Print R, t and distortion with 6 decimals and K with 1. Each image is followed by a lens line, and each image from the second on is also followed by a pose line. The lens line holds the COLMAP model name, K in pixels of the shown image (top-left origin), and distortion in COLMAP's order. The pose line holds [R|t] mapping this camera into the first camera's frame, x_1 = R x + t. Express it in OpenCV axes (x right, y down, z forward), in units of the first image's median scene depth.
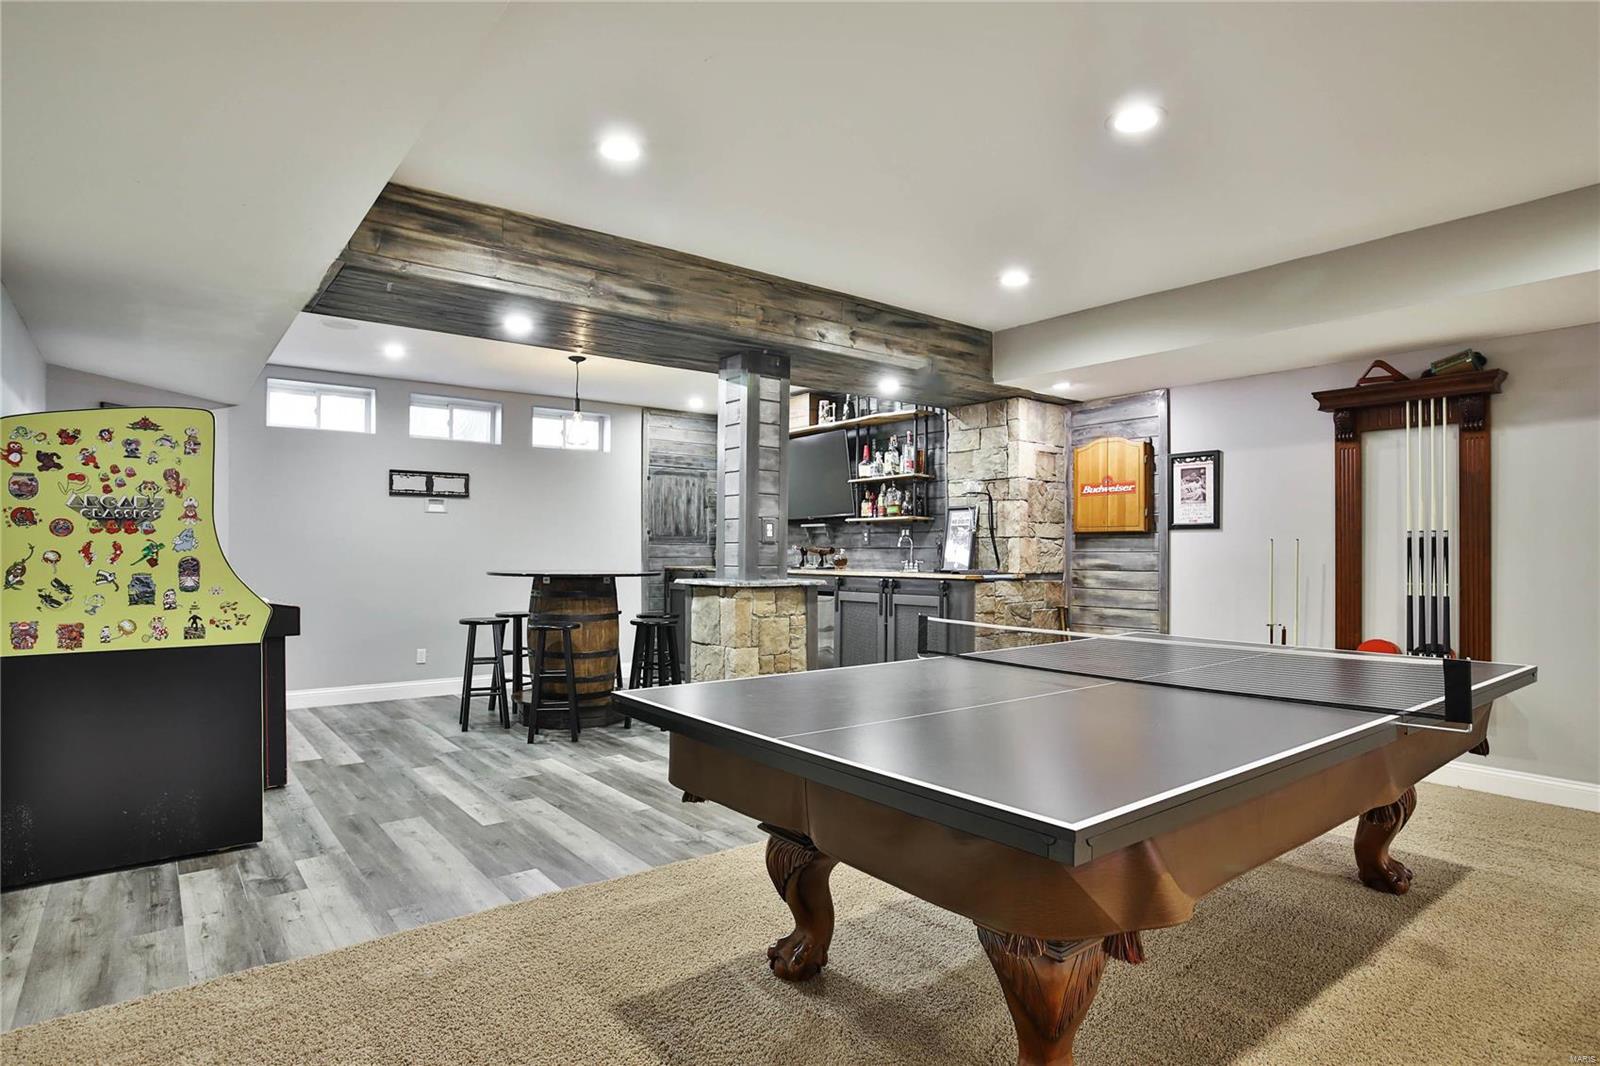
lens RADIAL K [[850.5, 0, 822.4], [0, 850.5, 547.3], [0, 0, 1]] dist [-0.077899, 0.050414]
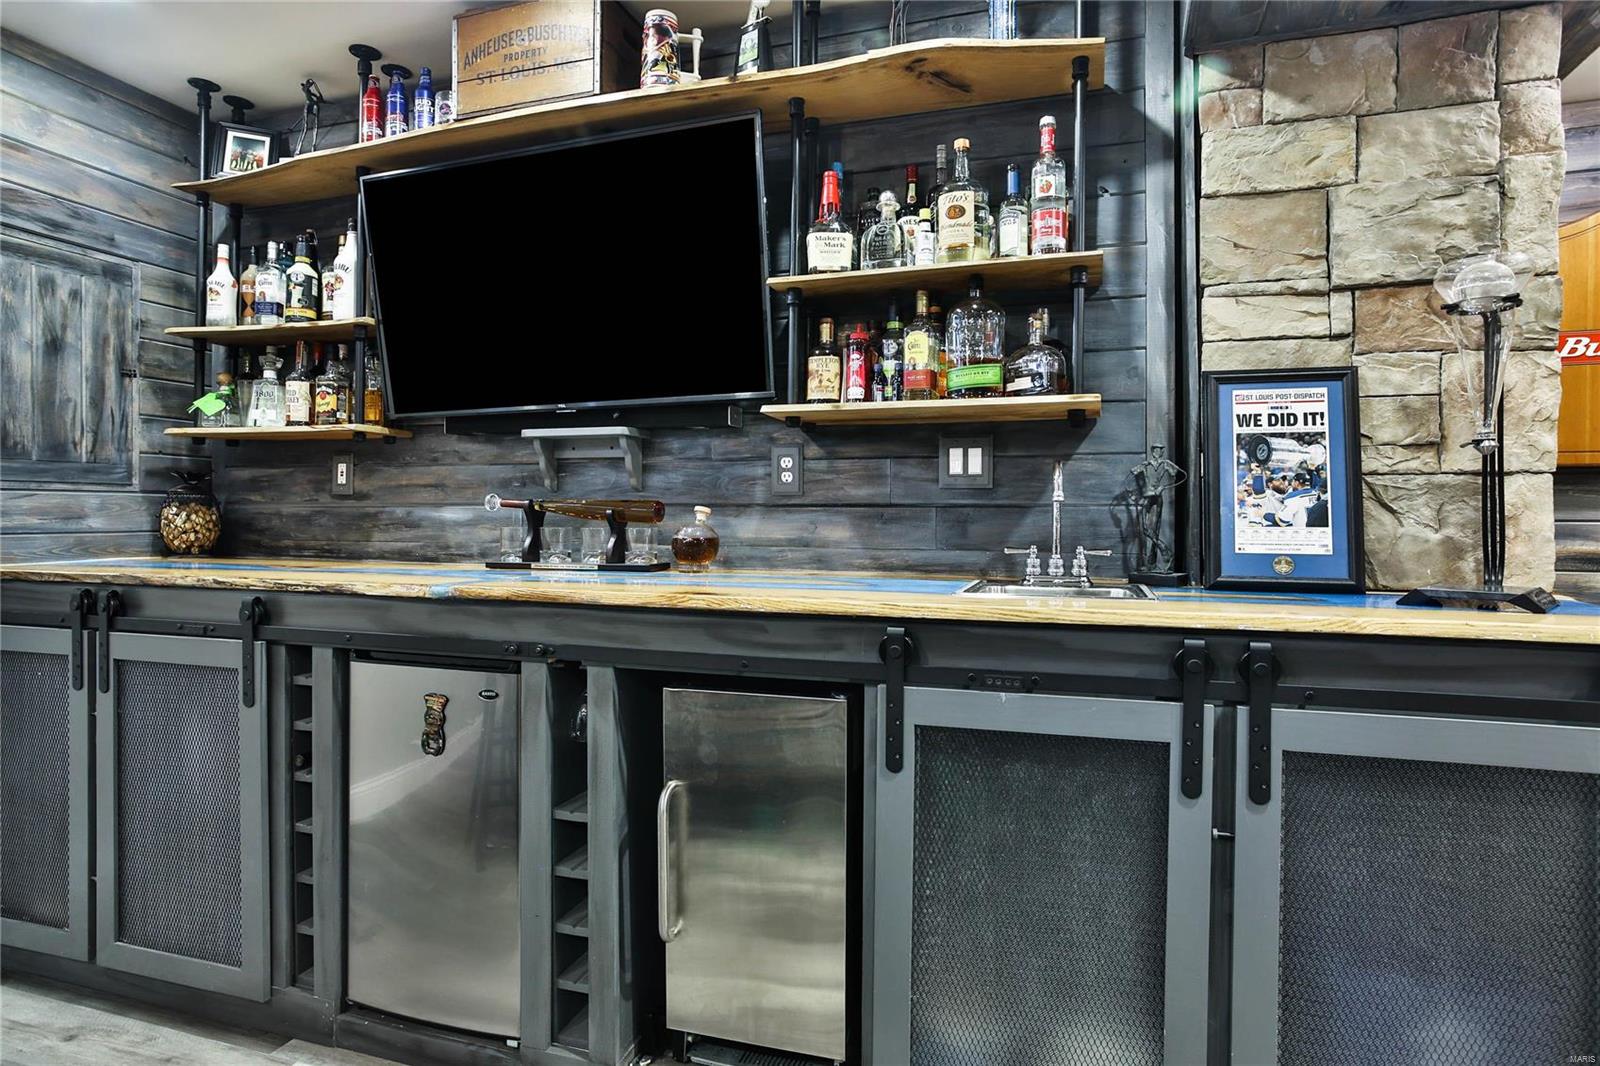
lens RADIAL K [[767.3, 0, 893.5], [0, 767.3, 520.9], [0, 0, 1]] dist [-0.049779, 0.022321]
pose [[0.776974, -0.003659, 0.629522, -0.104202], [-0.007886, 0.999848, 0.015544, 0.002466], [-0.629483, -0.017042, 0.776827, 0.767345]]
